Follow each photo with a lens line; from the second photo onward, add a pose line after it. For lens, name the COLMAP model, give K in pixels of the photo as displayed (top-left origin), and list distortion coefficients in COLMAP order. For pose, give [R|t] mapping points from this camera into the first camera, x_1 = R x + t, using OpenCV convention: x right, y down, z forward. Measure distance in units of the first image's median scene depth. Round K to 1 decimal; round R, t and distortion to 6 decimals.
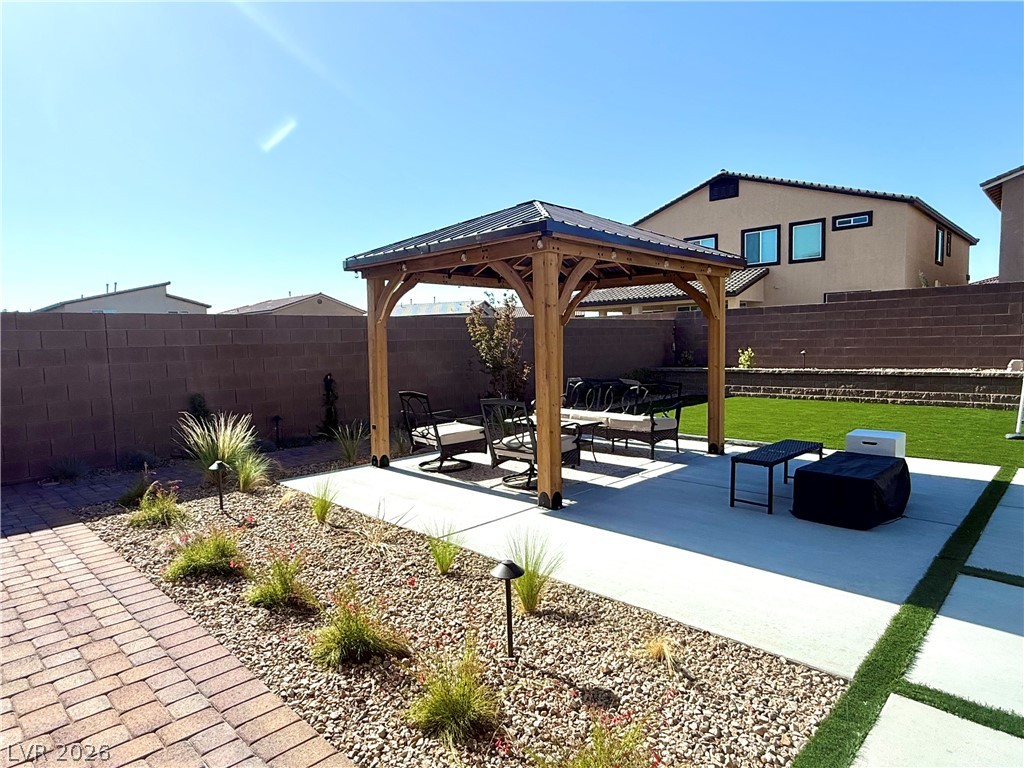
lens RADIAL K [[597.0, 0, 512.0], [0, 597.0, 384.0], [0, 0, 1]] dist [-0.001471, 0.001022]
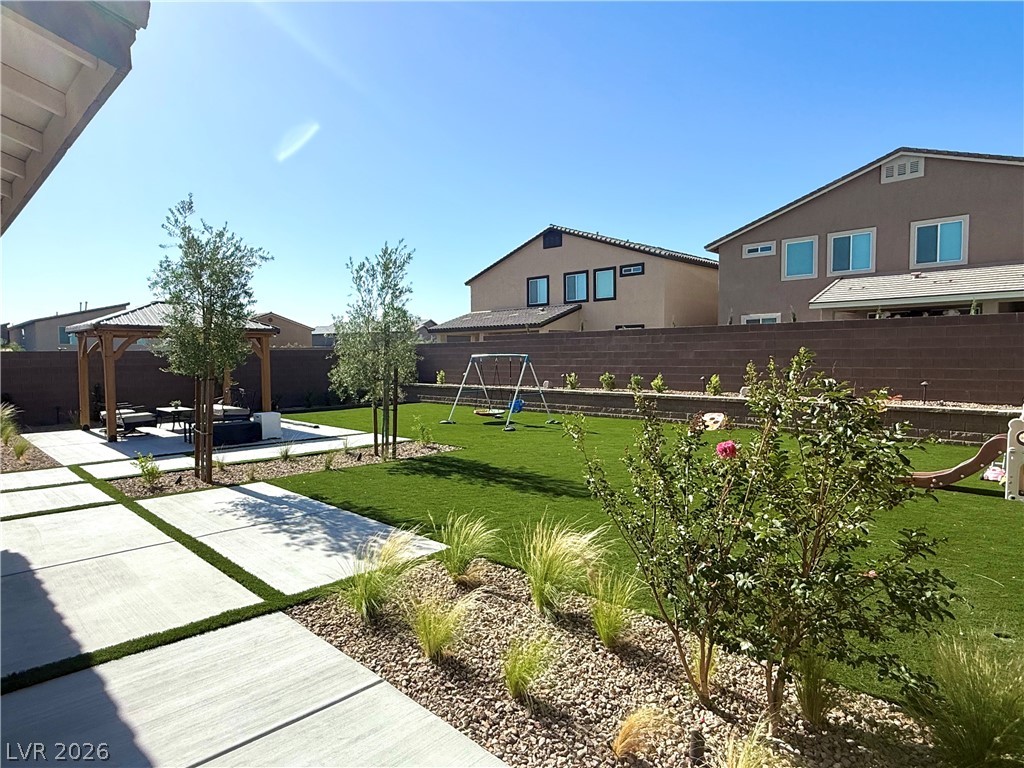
lens RADIAL K [[597.0, 0, 512.0], [0, 597.0, 384.0], [0, 0, 1]] dist [-0.001471, 0.001022]
pose [[0.999493, 0.019605, -0.025097, 0.341167], [-0.020116, 0.999592, -0.020279, -0.000731], [0.024690, 0.020774, 0.999479, -0.256466]]
